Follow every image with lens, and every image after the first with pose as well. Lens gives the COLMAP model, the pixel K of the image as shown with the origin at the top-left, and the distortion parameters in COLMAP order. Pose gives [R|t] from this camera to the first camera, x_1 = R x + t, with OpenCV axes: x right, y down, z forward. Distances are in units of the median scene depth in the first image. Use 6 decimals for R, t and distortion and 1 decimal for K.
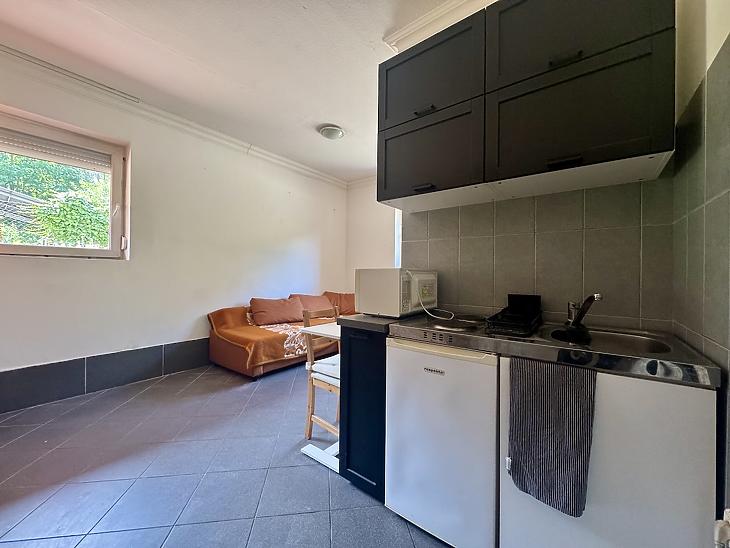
lens RADIAL K [[292.2, 0, 365.0], [0, 292.2, 274.0], [0, 0, 1]] dist [-0.002018, -0.000023]
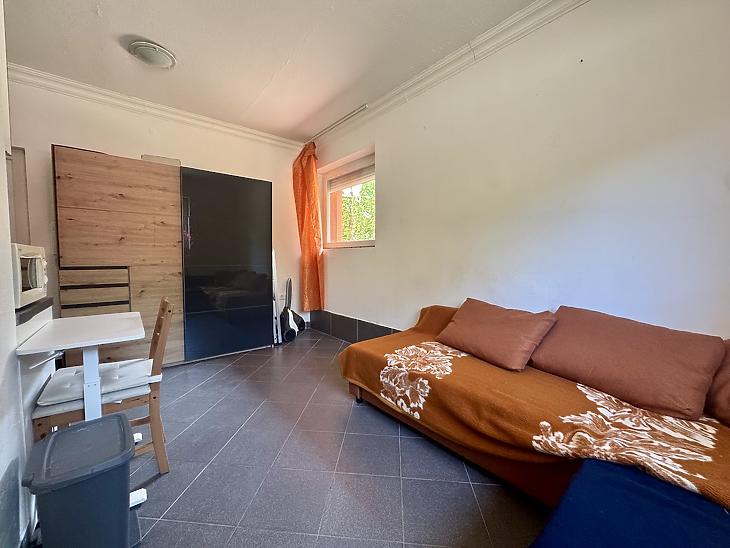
lens RADIAL K [[292.2, 0, 365.0], [0, 292.2, 274.0], [0, 0, 1]] dist [-0.002018, -0.000023]
pose [[-0.229586, 0.046197, -0.972191, 0.307347], [-0.003923, 0.998821, 0.048389, 0.003456], [0.973281, 0.014923, -0.229134, 1.096480]]
